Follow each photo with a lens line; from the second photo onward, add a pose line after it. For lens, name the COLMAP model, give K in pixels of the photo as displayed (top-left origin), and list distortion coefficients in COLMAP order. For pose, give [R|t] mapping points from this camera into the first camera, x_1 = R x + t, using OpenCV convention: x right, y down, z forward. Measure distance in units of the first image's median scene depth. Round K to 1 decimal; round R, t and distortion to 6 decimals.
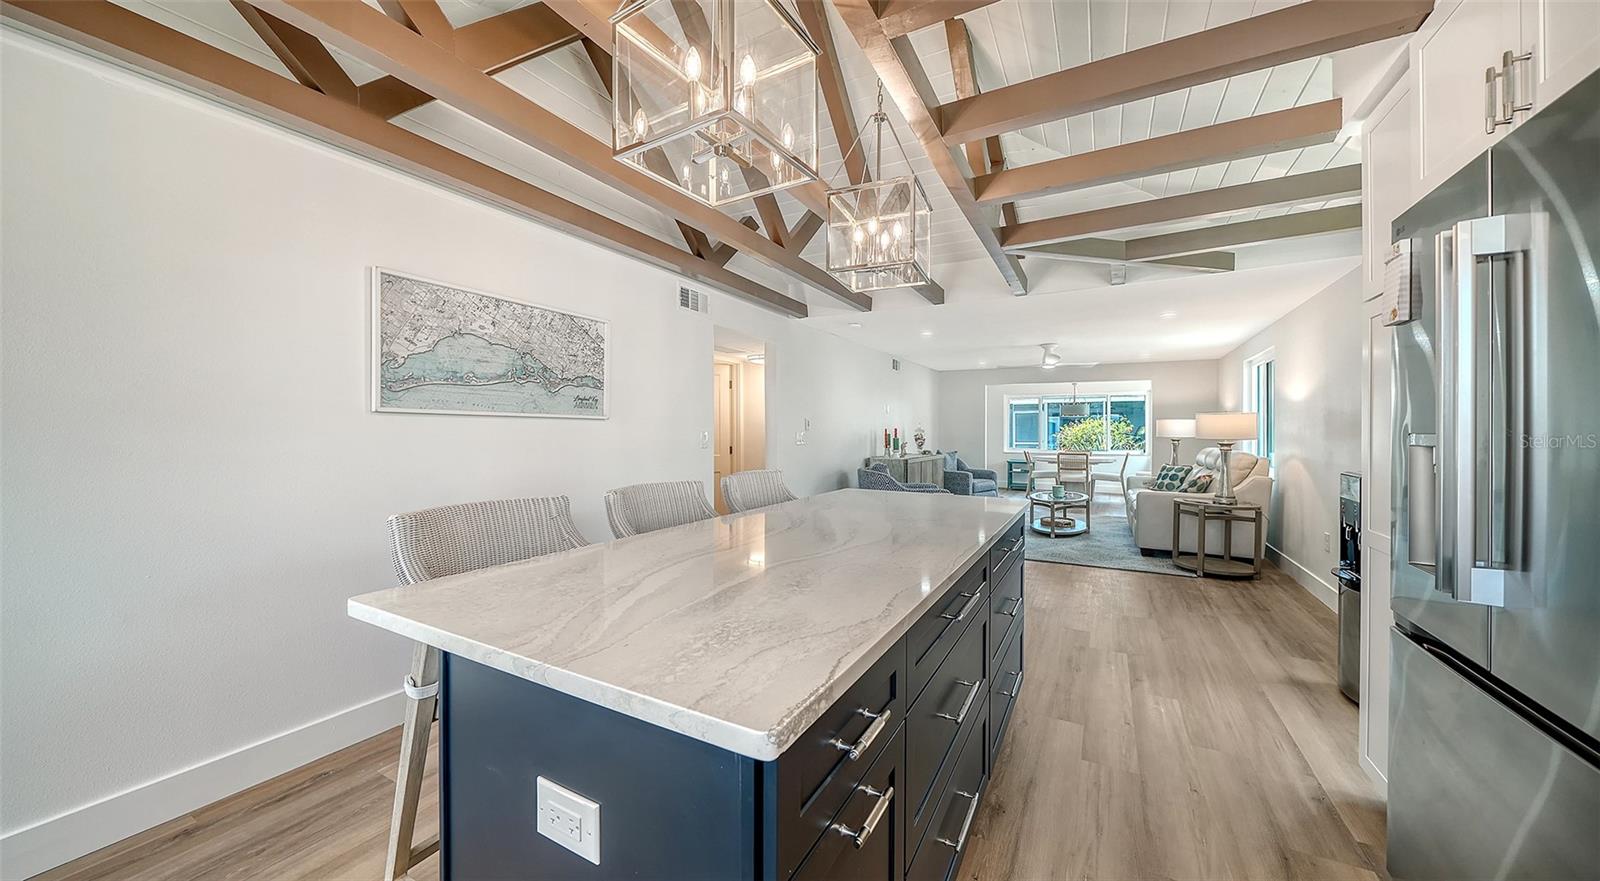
lens RADIAL K [[561.5, 0, 802.5], [0, 561.5, 431.4], [0, 0, 1]] dist [-0.001337, -0.000086]
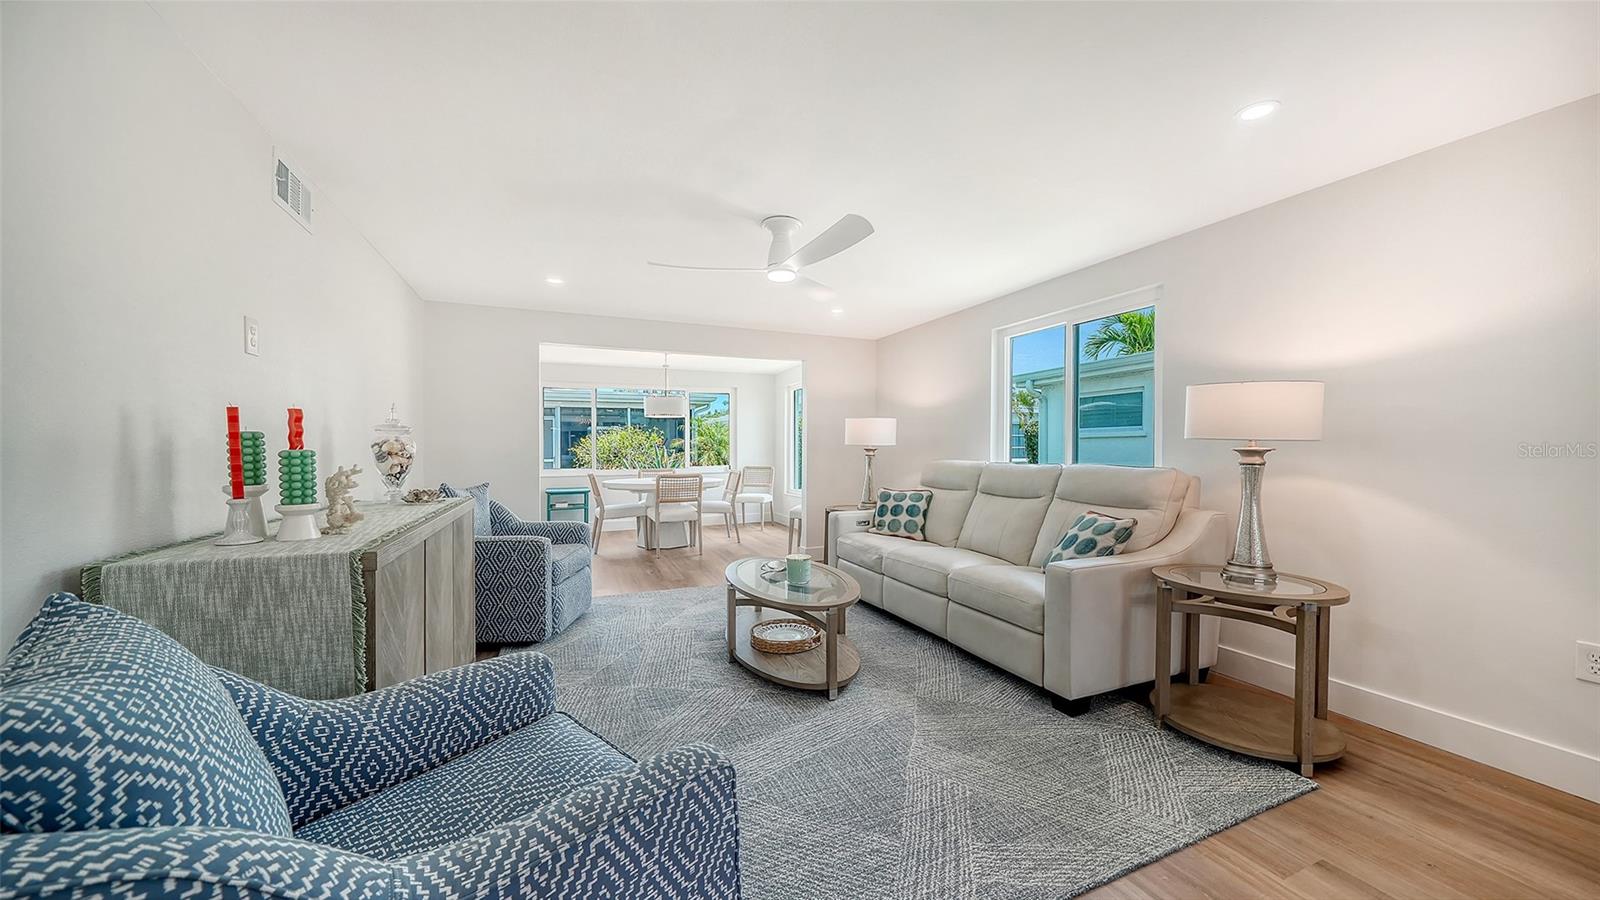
lens RADIAL K [[561.5, 0, 812.3], [0, 561.5, 456.7], [0, 0, 1]] dist [-0.001337, -0.000086]
pose [[0.610167, -0.017704, 0.792075, 0.113914], [0.006802, 0.999831, 0.017107, 0.012313], [-0.792244, -0.005050, 0.610184, 0.694981]]
